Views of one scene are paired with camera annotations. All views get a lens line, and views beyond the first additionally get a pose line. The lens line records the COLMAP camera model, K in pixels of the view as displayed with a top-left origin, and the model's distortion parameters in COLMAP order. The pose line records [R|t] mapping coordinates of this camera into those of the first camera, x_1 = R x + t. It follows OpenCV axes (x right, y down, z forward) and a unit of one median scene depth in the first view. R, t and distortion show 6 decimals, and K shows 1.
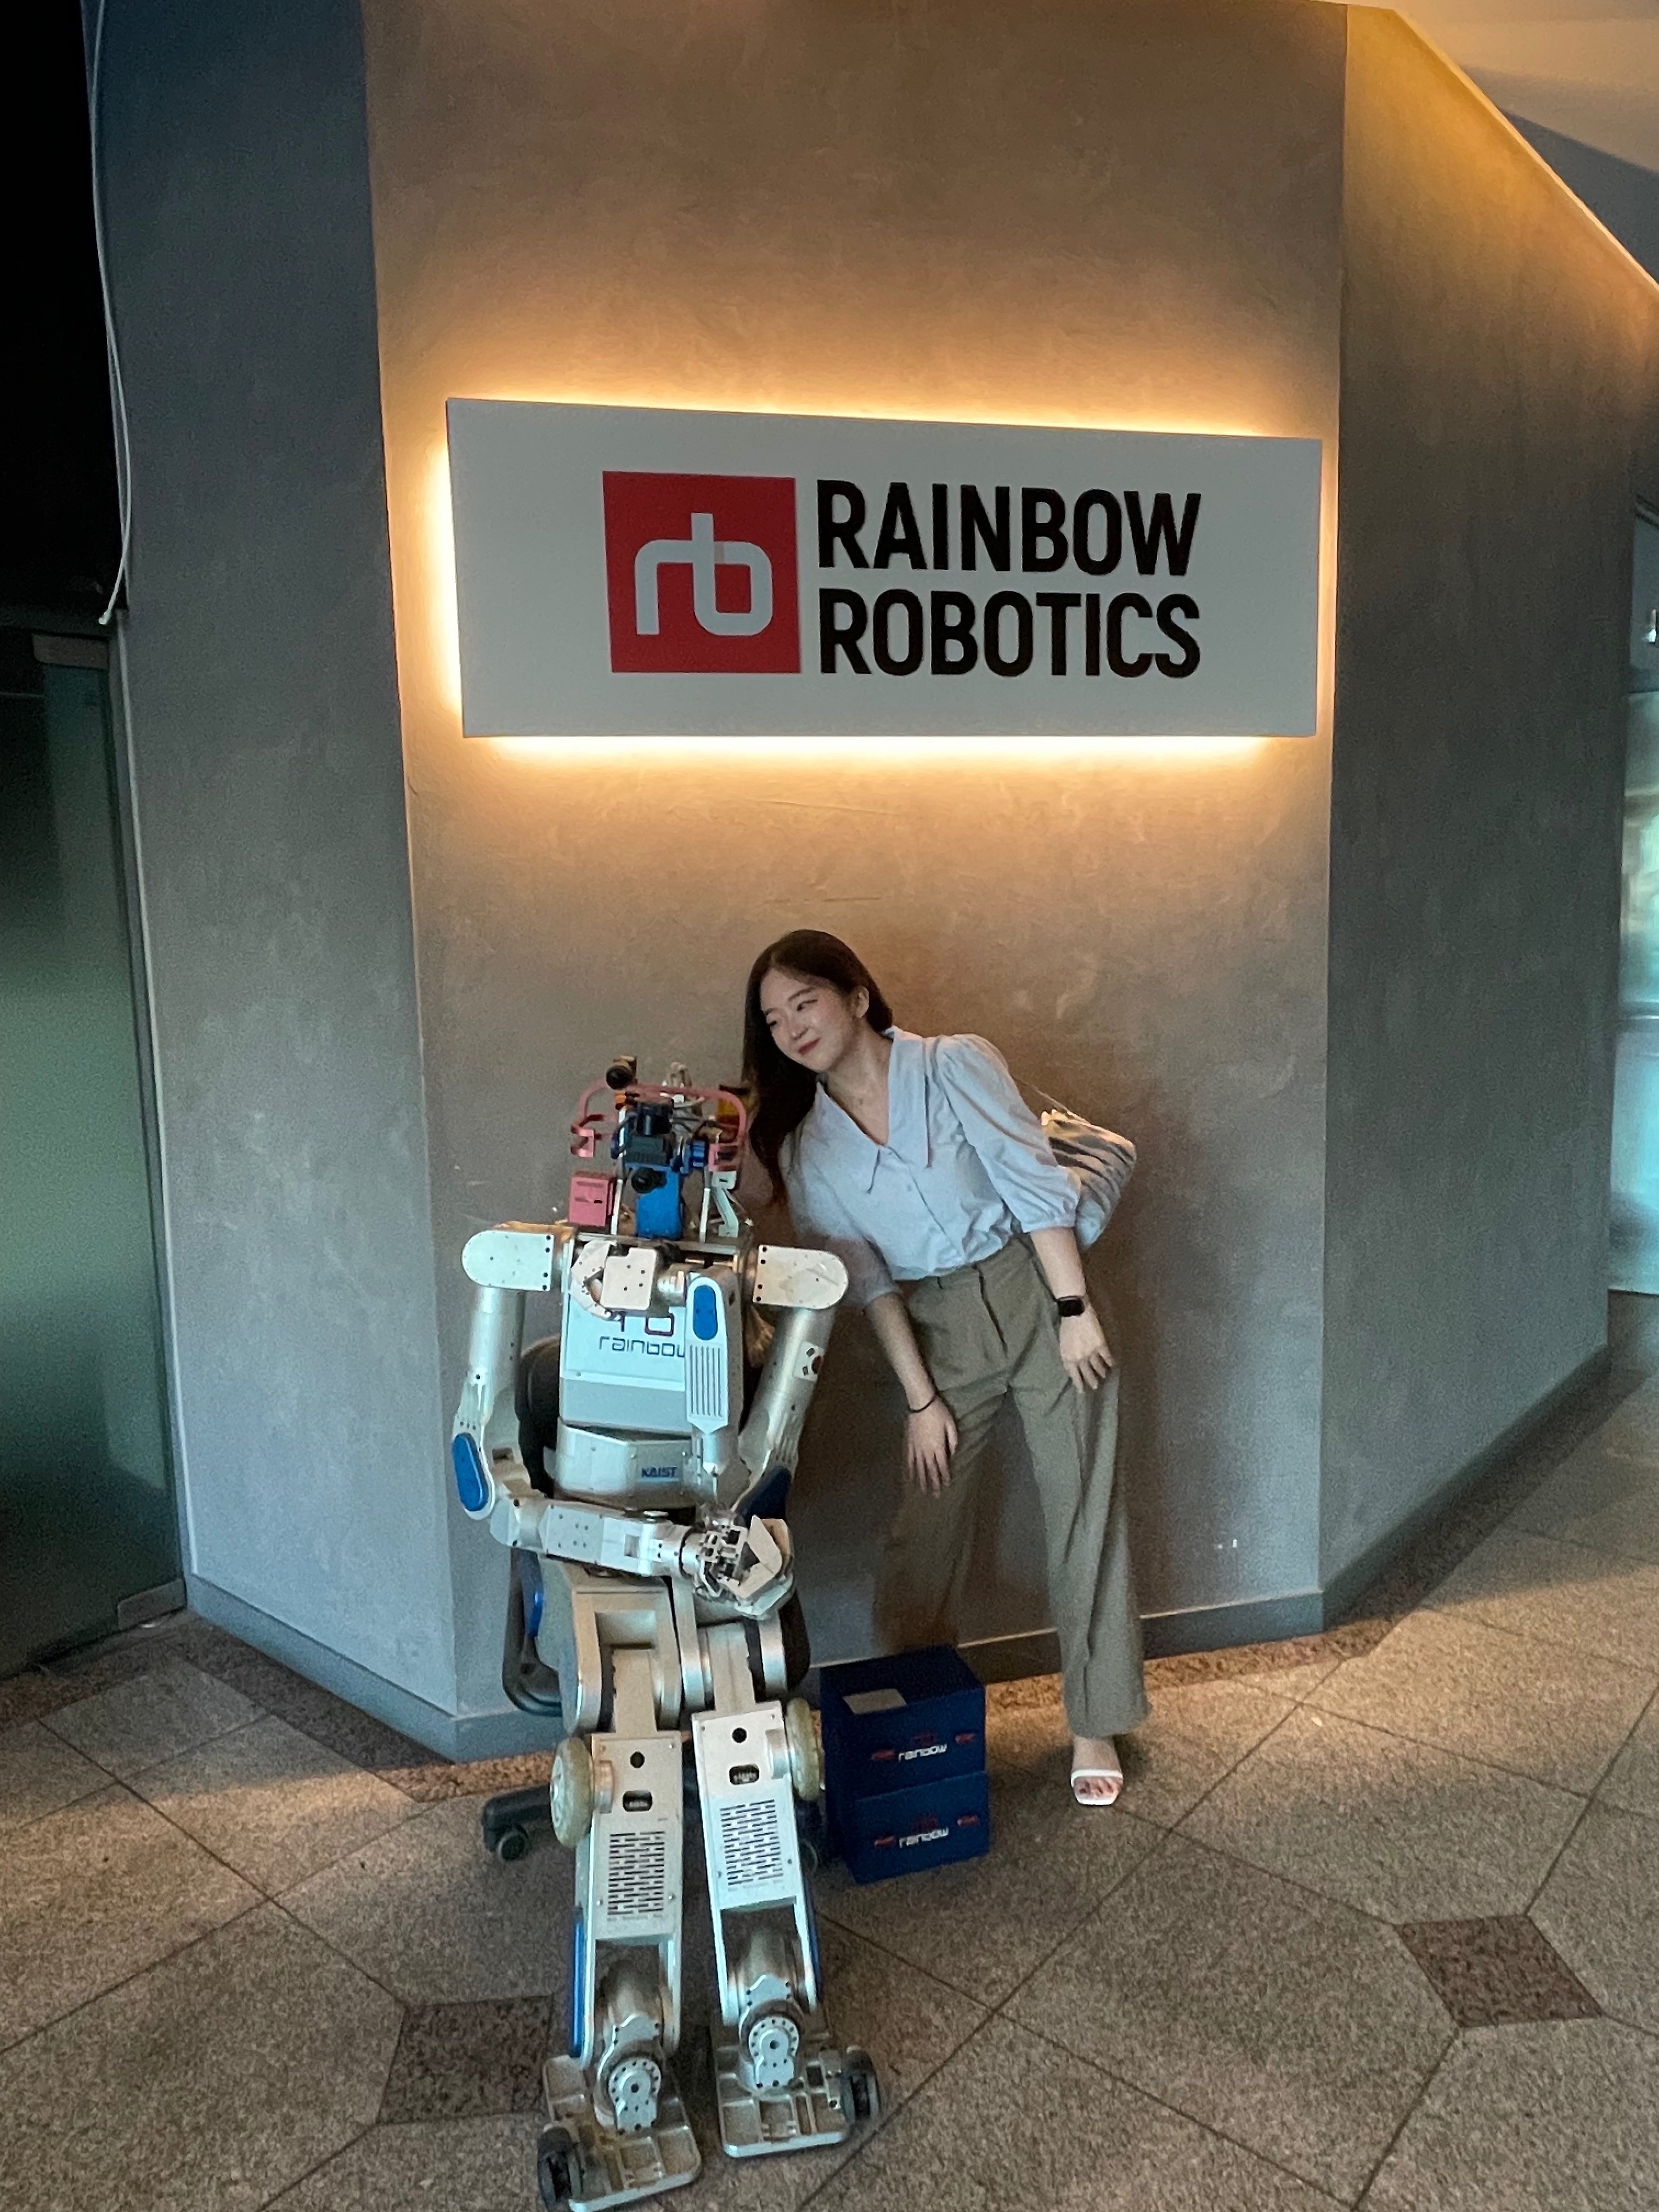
lens RADIAL K [[1514.6, 0, 1153.8], [0, 1514.6, 1072.9], [0, 0, 1]] dist [-0.003302, -0.030060]
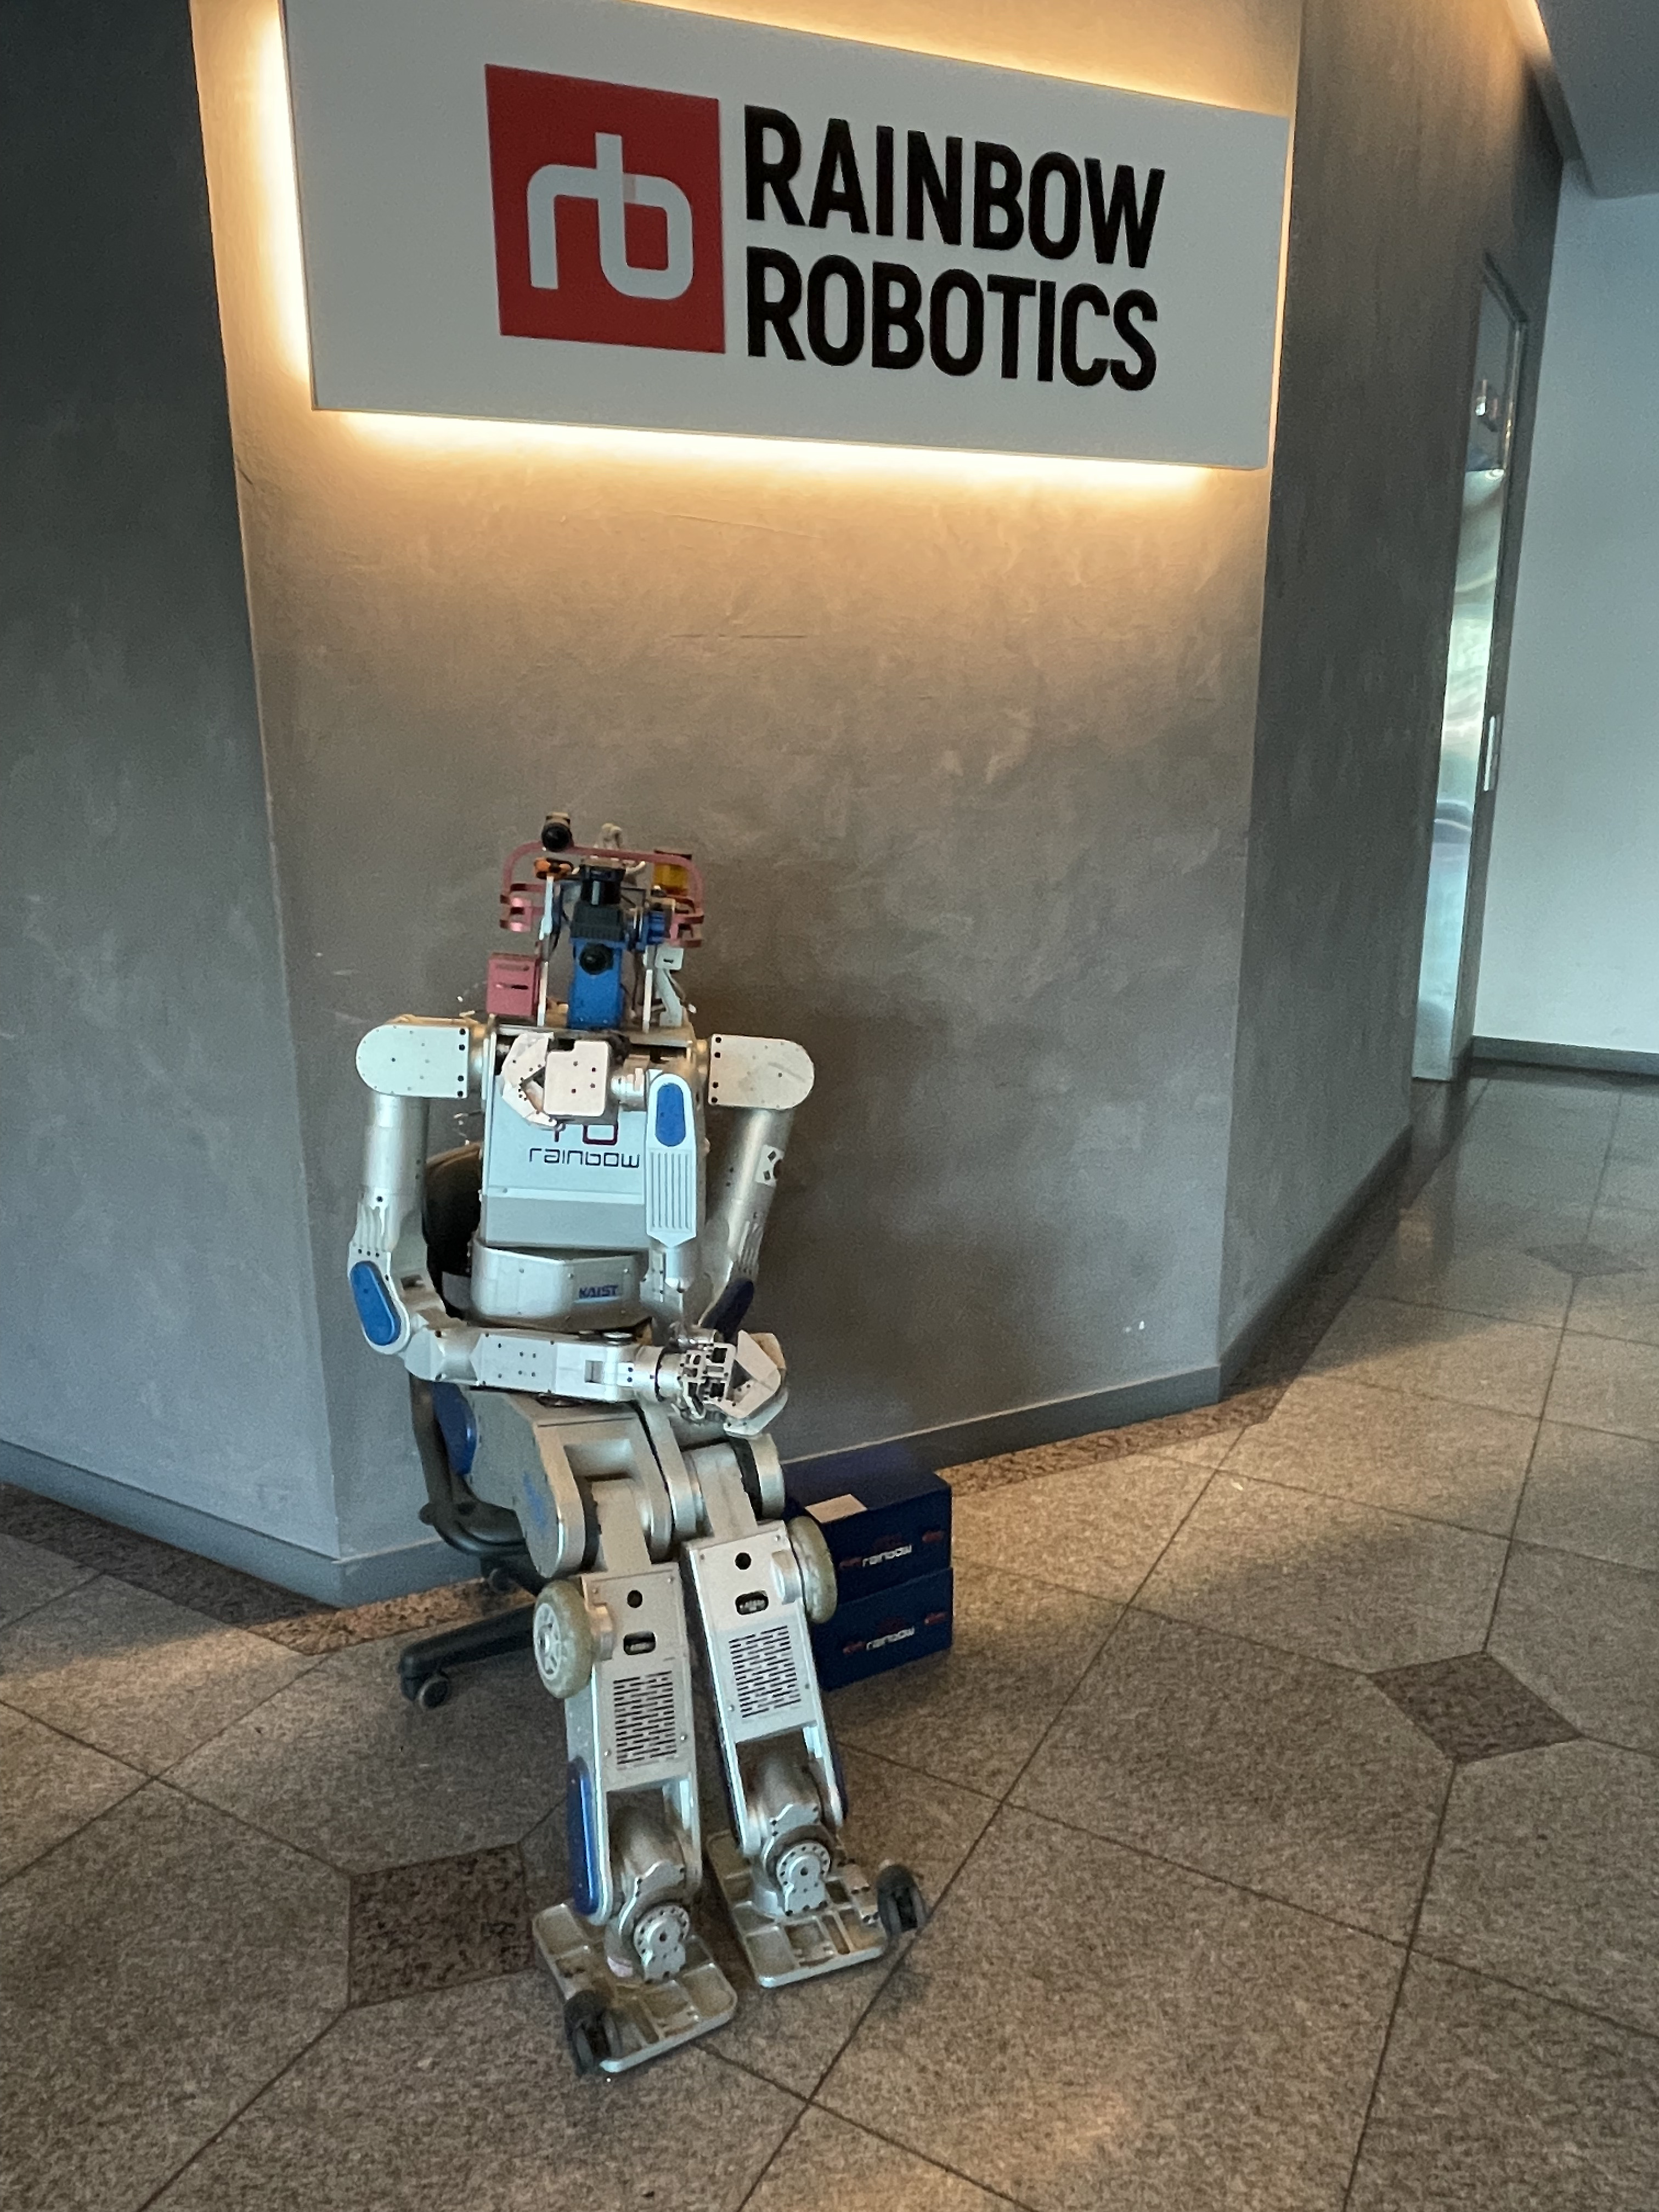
lens RADIAL K [[1300.7, 0, 829.5], [0, 1300.7, 1106.0], [0, 0, 1]] dist [-0.003128, -0.026539]
pose [[0.985921, -0.035921, 0.163310, -0.317811], [0.012243, 0.989540, 0.143740, 0.046805], [-0.166765, -0.139717, 0.976047, 0.239747]]
